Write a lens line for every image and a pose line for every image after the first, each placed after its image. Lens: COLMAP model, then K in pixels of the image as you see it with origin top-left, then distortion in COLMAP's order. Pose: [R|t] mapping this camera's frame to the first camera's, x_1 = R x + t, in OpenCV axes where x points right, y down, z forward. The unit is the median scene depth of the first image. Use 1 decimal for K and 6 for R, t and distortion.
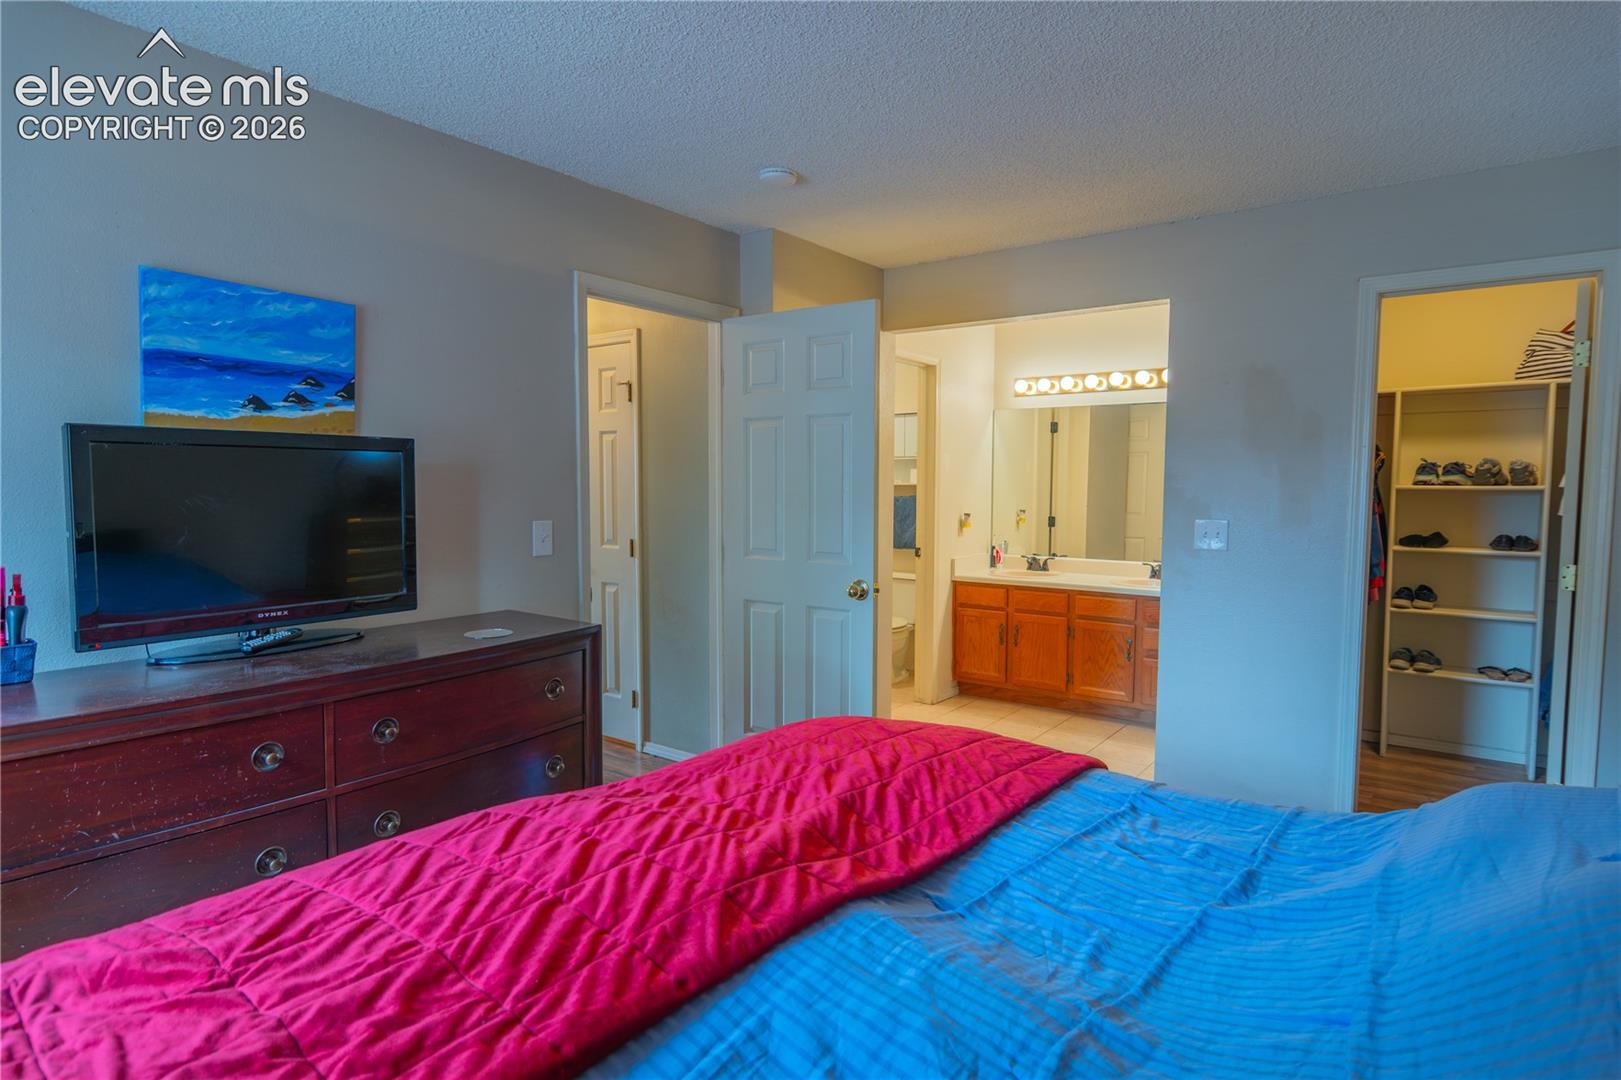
lens RADIAL K [[866.1, 0, 808.2], [0, 866.1, 545.4], [0, 0, 1]] dist [-0.006042, 0.003648]
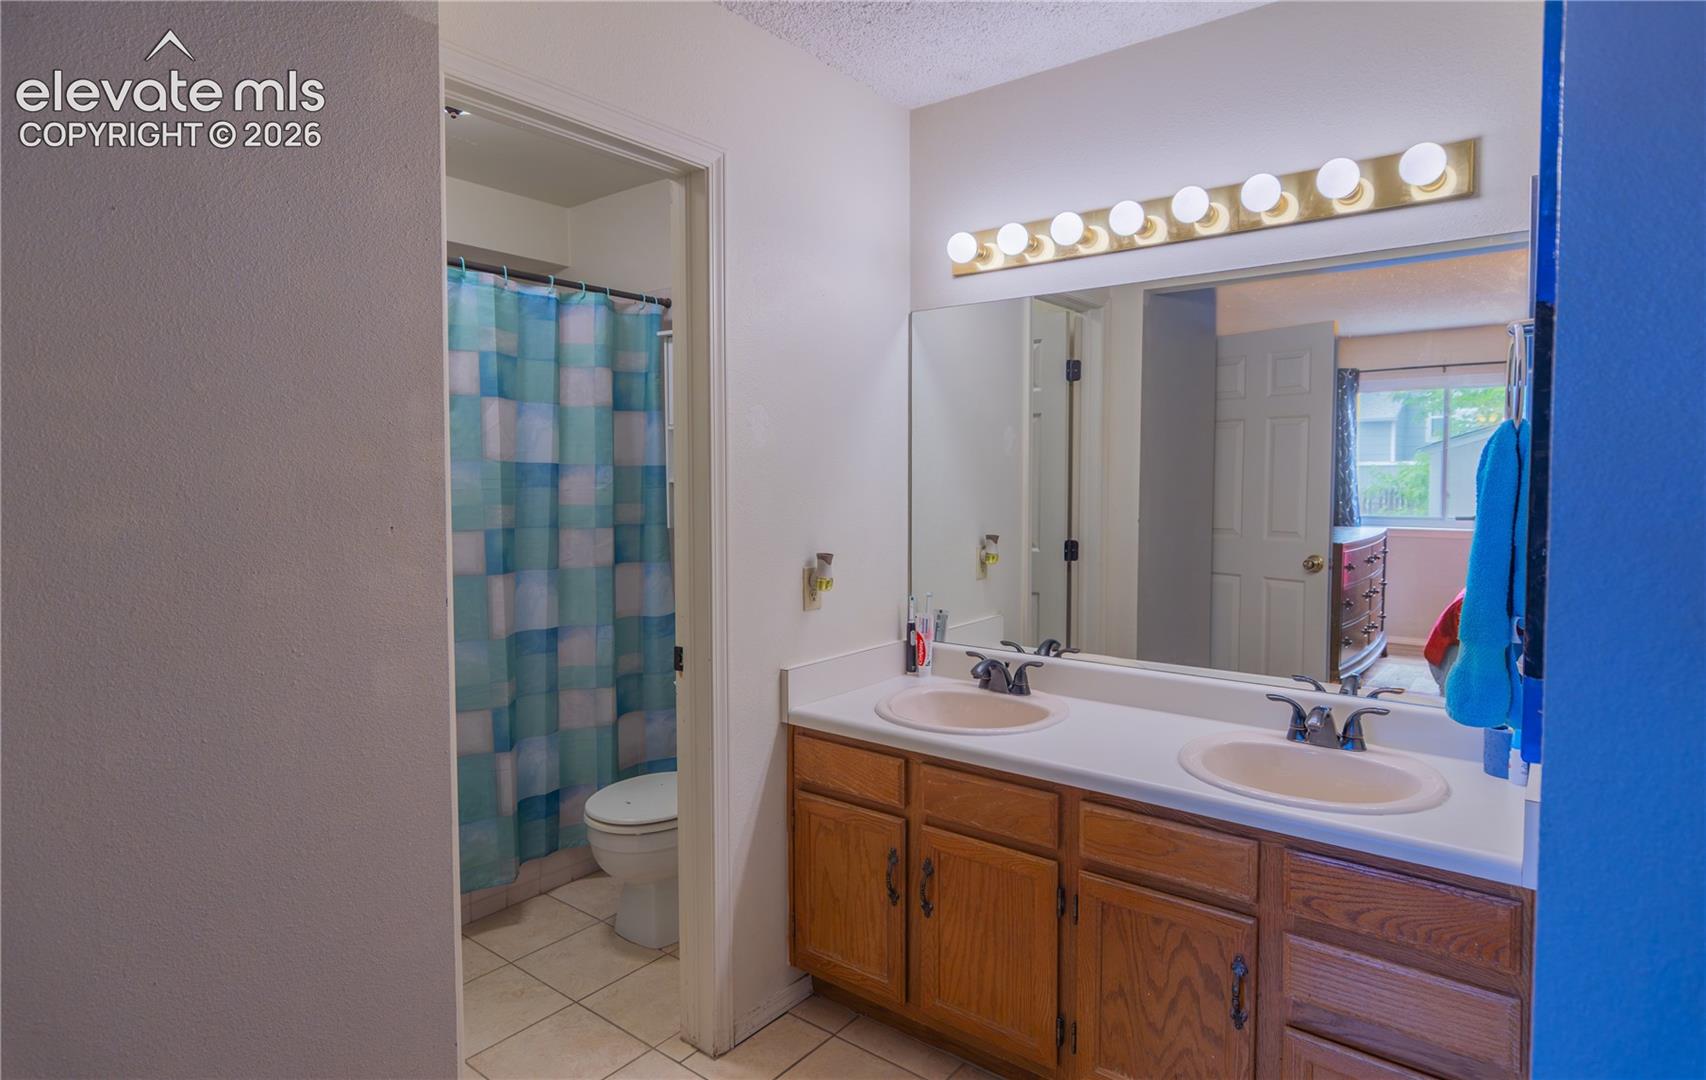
lens RADIAL K [[913.6, 0, 855.0], [0, 913.6, 525.9], [0, 0, 1]] dist [-0.006034, -0.000156]
pose [[0.999844, -0.006242, -0.016533, 0.207373], [0.005933, 0.999809, -0.018646, -0.042564], [0.016646, 0.018545, 0.999689, 0.578827]]
